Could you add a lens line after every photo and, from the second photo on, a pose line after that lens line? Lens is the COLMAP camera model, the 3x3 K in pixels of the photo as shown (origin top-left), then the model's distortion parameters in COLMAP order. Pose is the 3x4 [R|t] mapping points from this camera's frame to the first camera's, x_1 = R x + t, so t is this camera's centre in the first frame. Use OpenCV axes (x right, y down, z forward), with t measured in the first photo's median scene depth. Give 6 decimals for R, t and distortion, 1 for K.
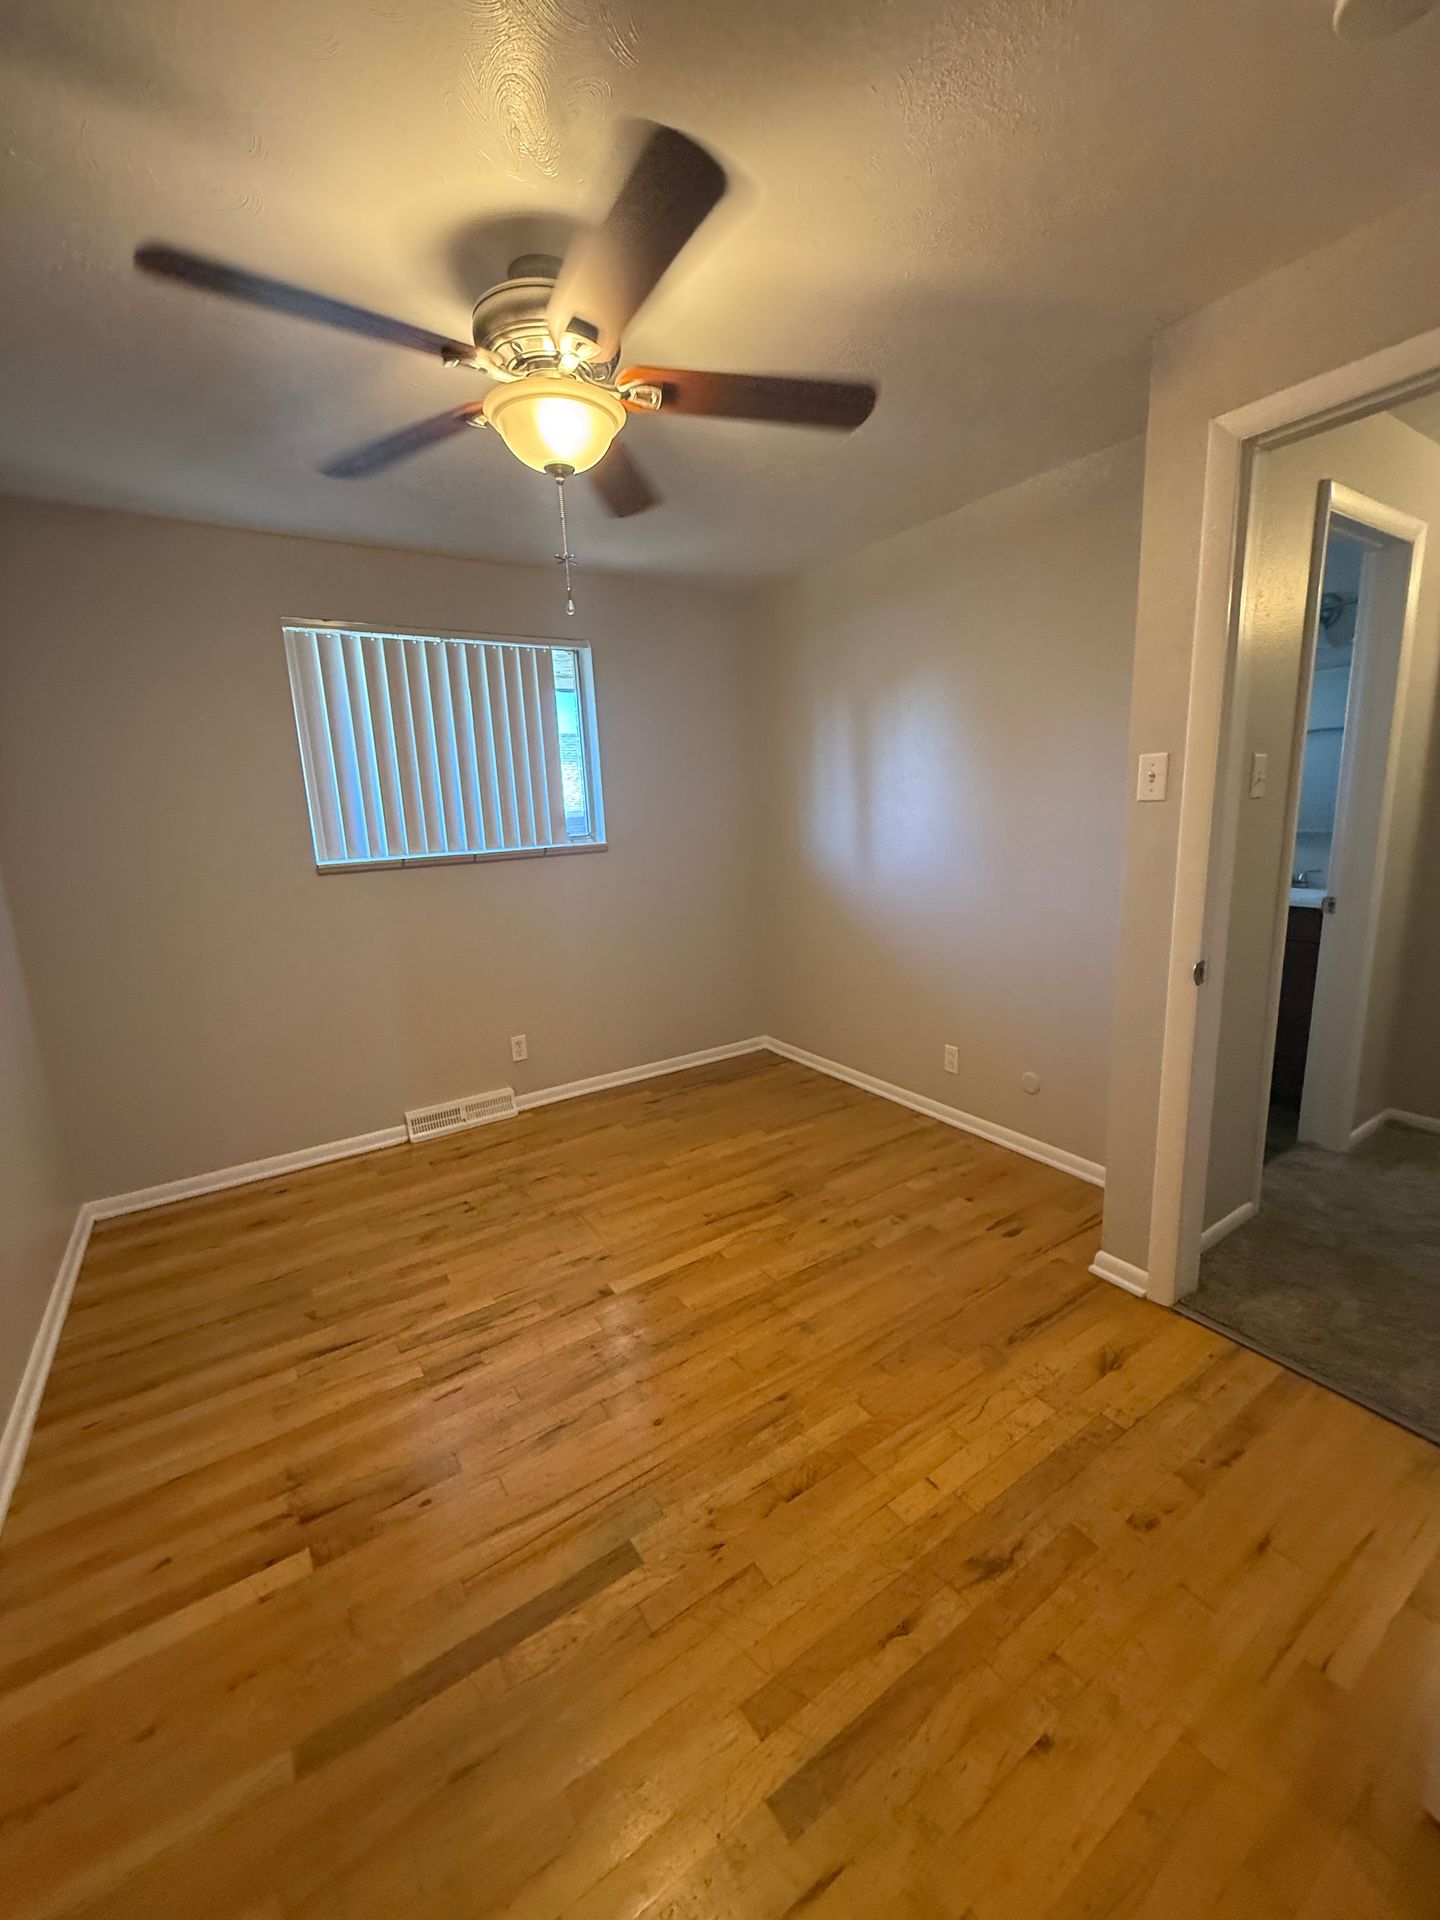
lens RADIAL K [[766.9, 0, 721.6], [0, 766.9, 959.1], [0, 0, 1]] dist [-0.002178, 0.000150]
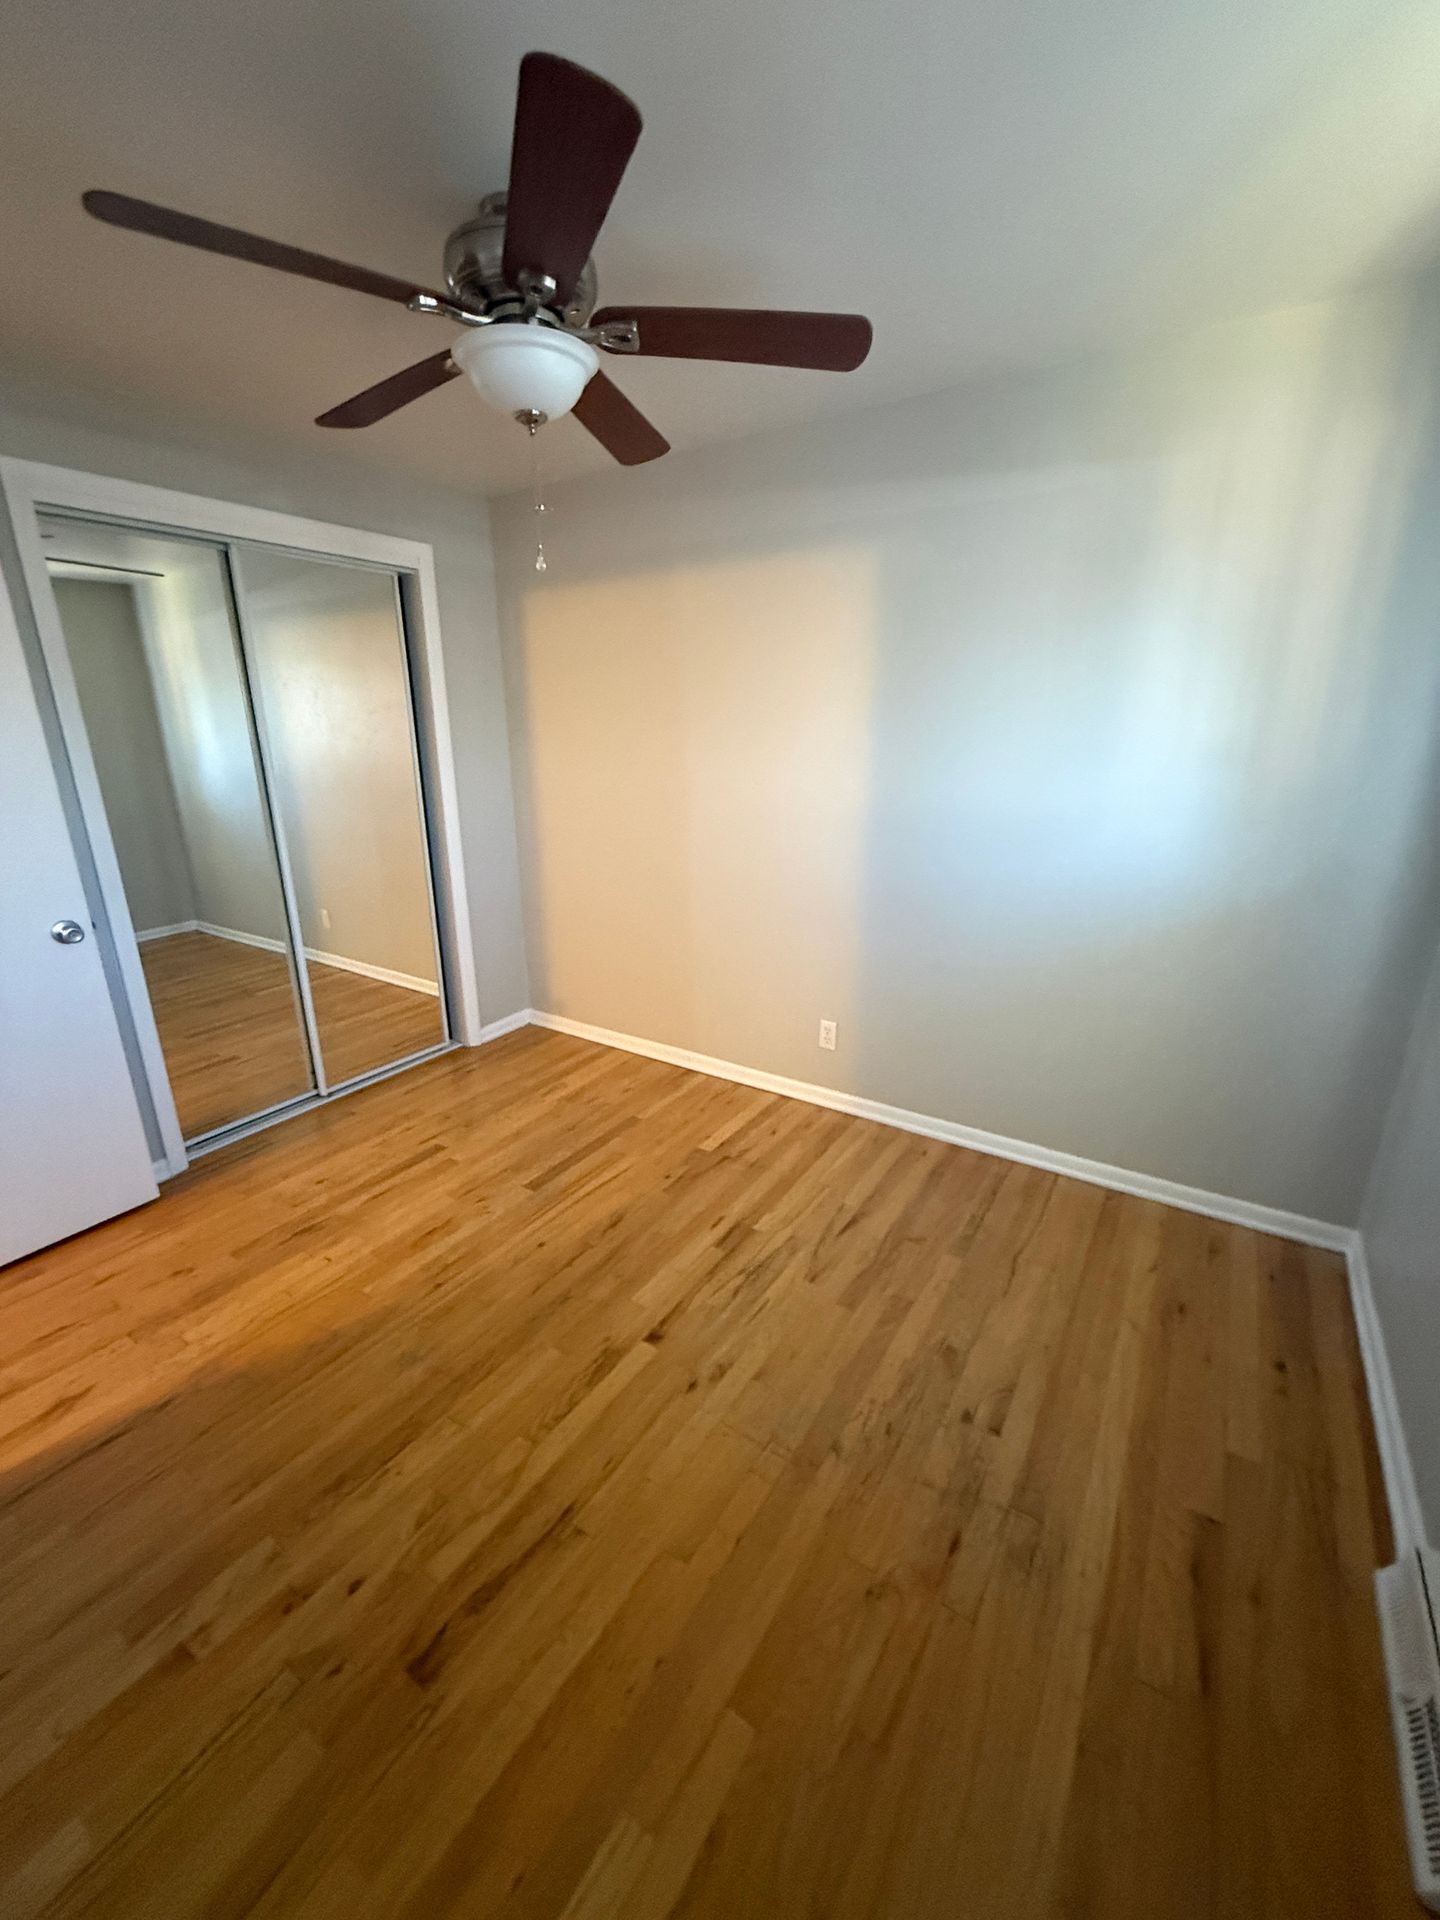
lens RADIAL K [[768.2, 0, 721.6], [0, 768.2, 958.8], [0, 0, 1]] dist [0.000916, -0.000081]
pose [[-0.917211, 0.165248, -0.362515, 0.023266], [-0.032947, 0.875344, 0.482377, -0.392751], [0.397037, 0.454385, -0.797431, 1.676113]]
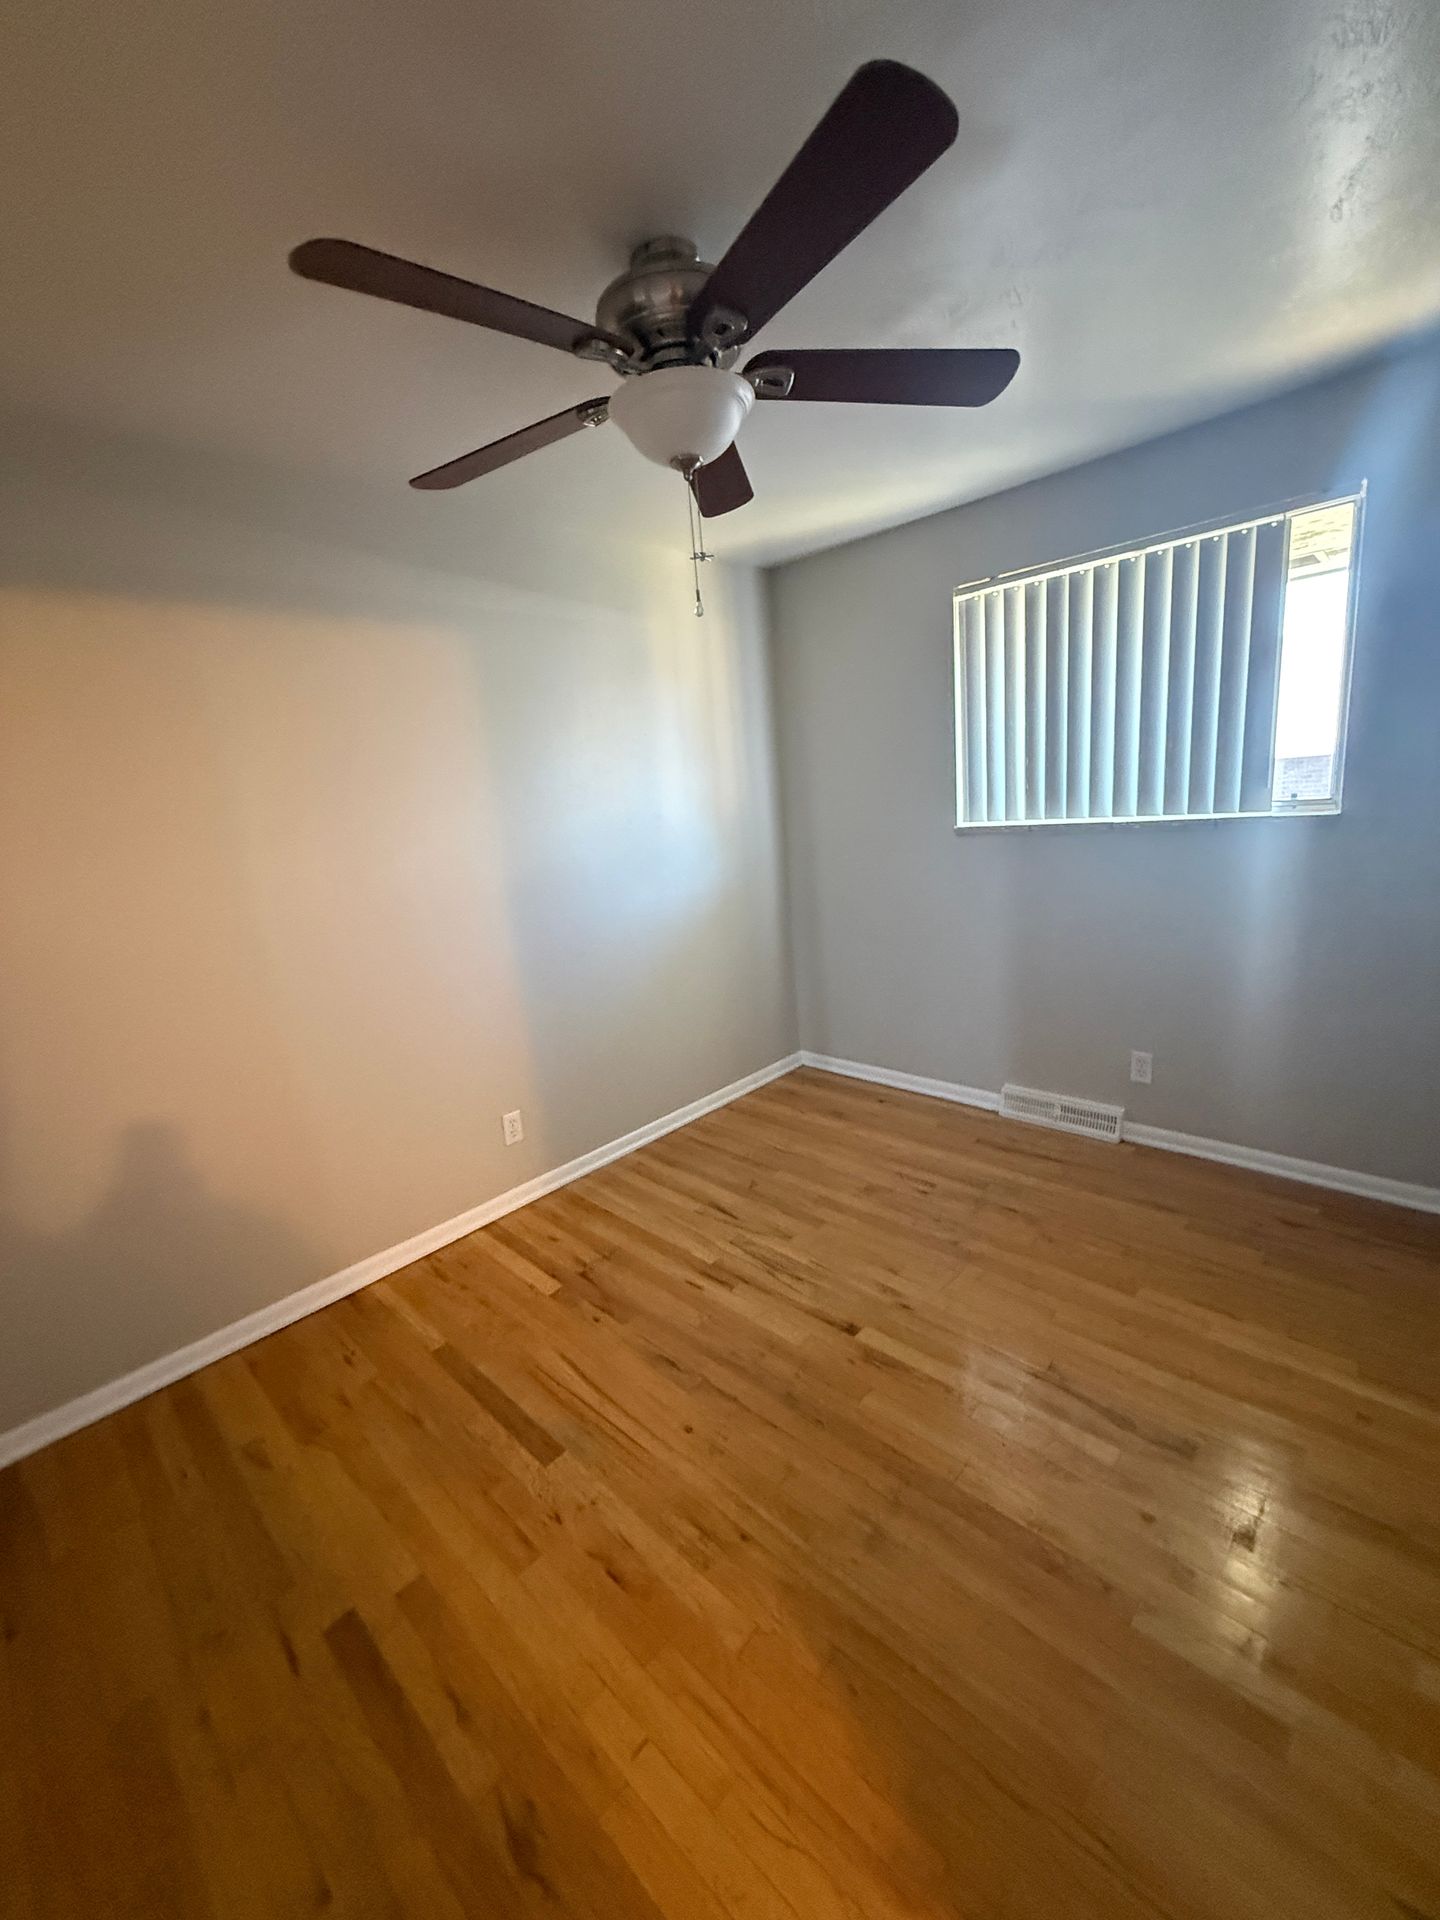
lens RADIAL K [[768.2, 0, 721.6], [0, 768.2, 958.8], [0, 0, 1]] dist [0.000916, -0.000081]
pose [[0.224904, 0.236090, -0.945346, 0.641181], [-0.123890, 0.969256, 0.212587, -0.191592], [0.966473, 0.069307, 0.247239, 0.646510]]
